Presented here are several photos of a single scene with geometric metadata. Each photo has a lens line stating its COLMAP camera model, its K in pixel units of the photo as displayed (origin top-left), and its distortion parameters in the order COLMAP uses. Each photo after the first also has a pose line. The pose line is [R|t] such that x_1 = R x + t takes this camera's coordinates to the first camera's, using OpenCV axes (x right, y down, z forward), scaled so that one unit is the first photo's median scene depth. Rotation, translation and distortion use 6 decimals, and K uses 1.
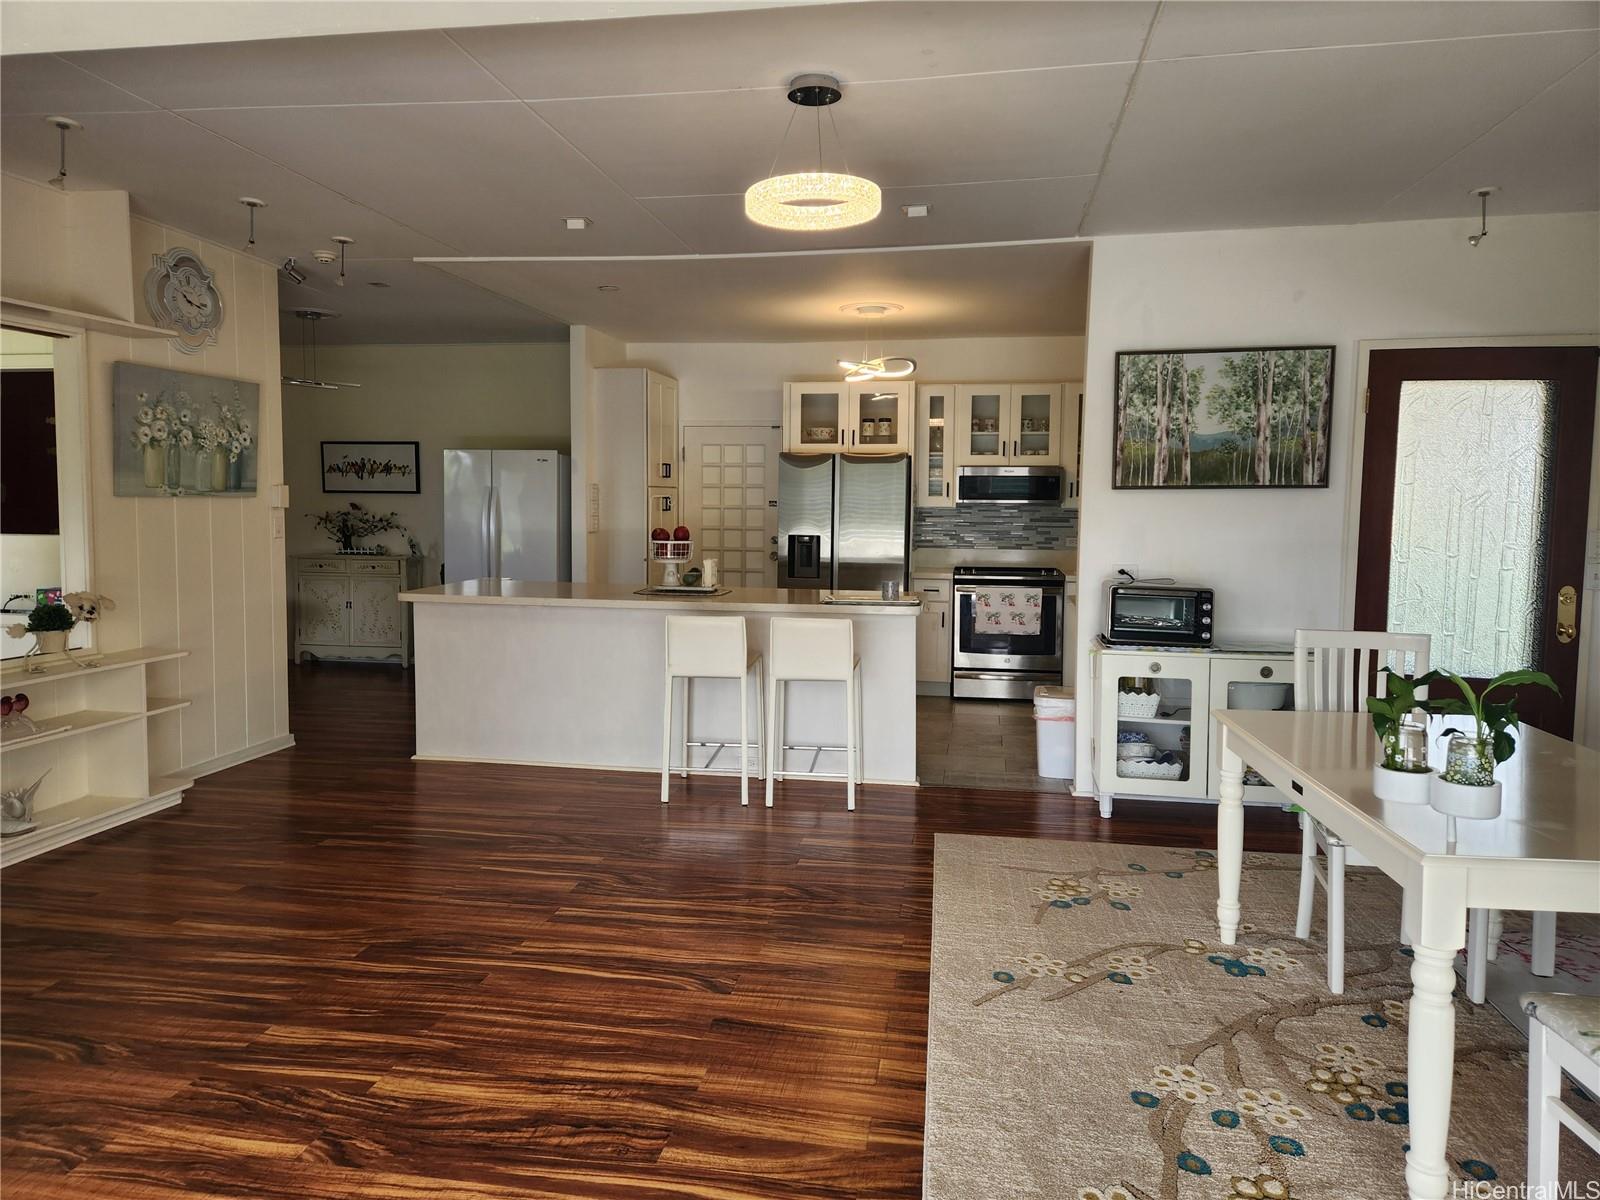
lens RADIAL K [[1068.7, 0, 792.3], [0, 1068.7, 584.8], [0, 0, 1]] dist [0.066167, -0.042737]
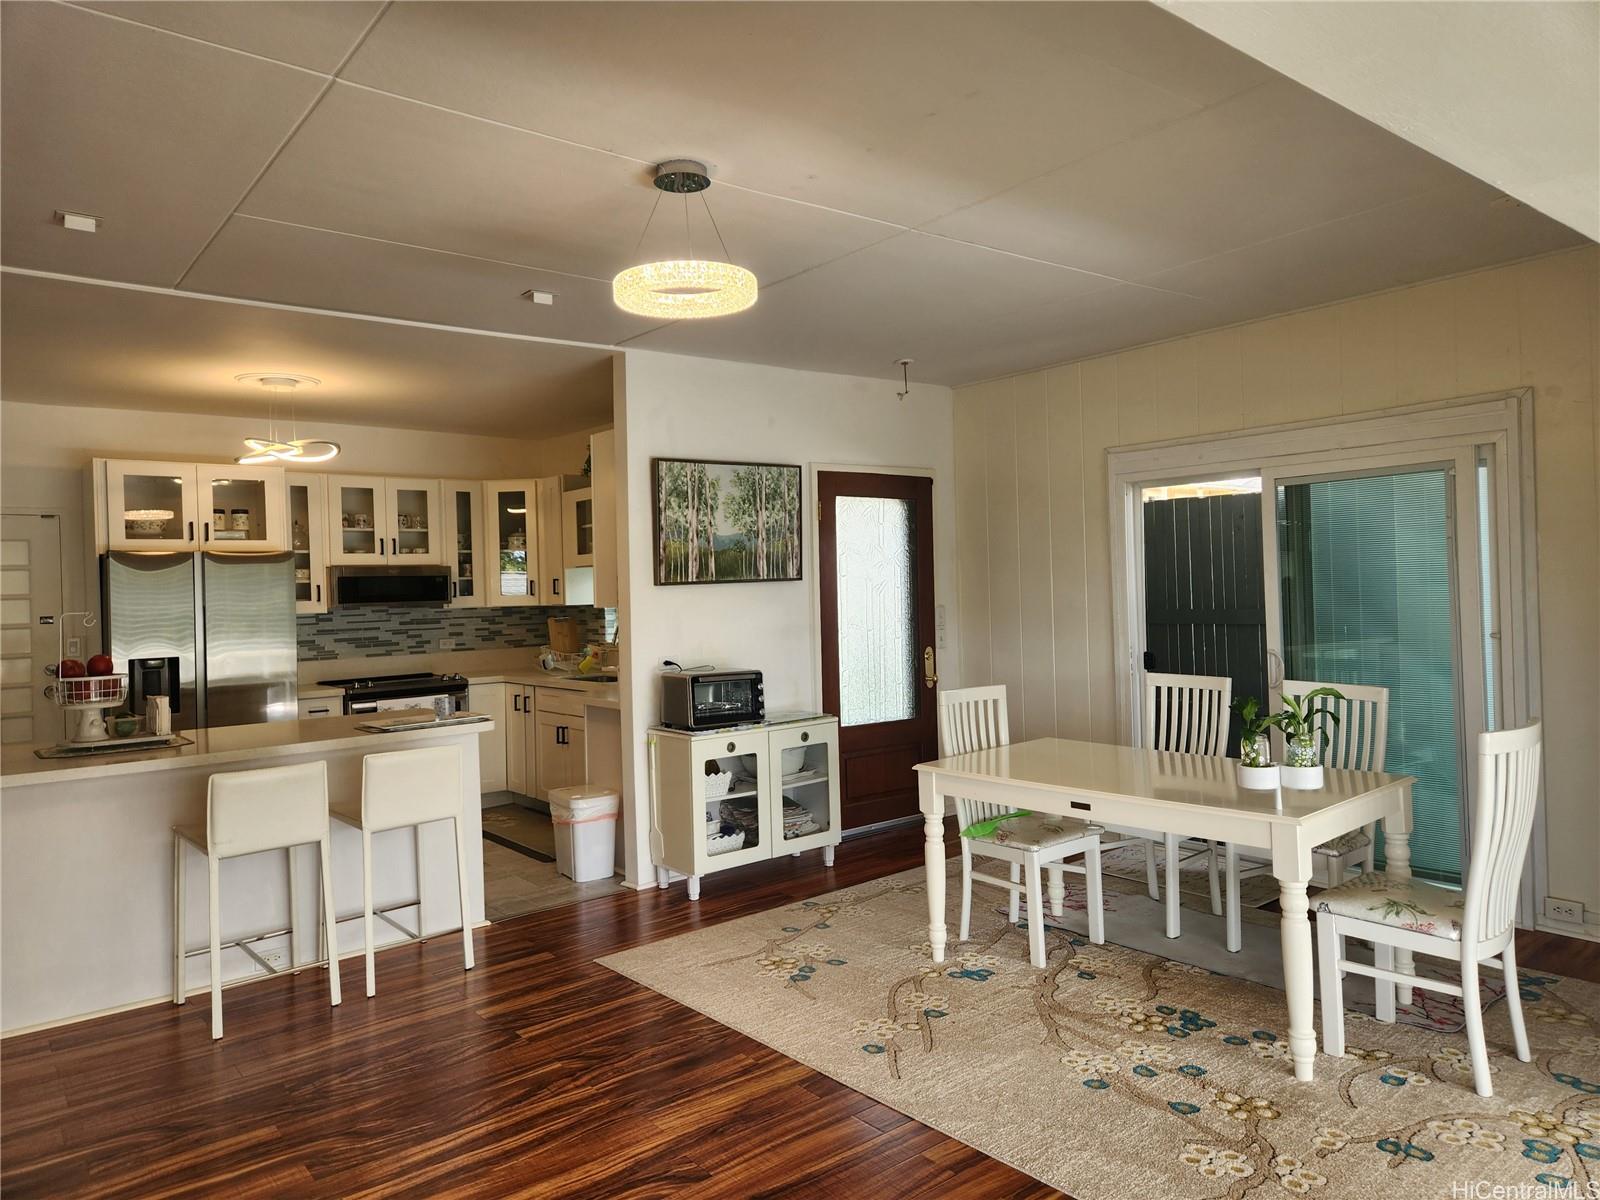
lens RADIAL K [[1068.7, 0, 802.4], [0, 1068.7, 596.5], [0, 0, 1]] dist [0.066167, -0.042737]
pose [[0.661824, -0.034157, 0.748881, -0.408561], [0.093676, 0.994900, -0.037408, -0.026827], [-0.743784, 0.094910, 0.661648, 0.208541]]
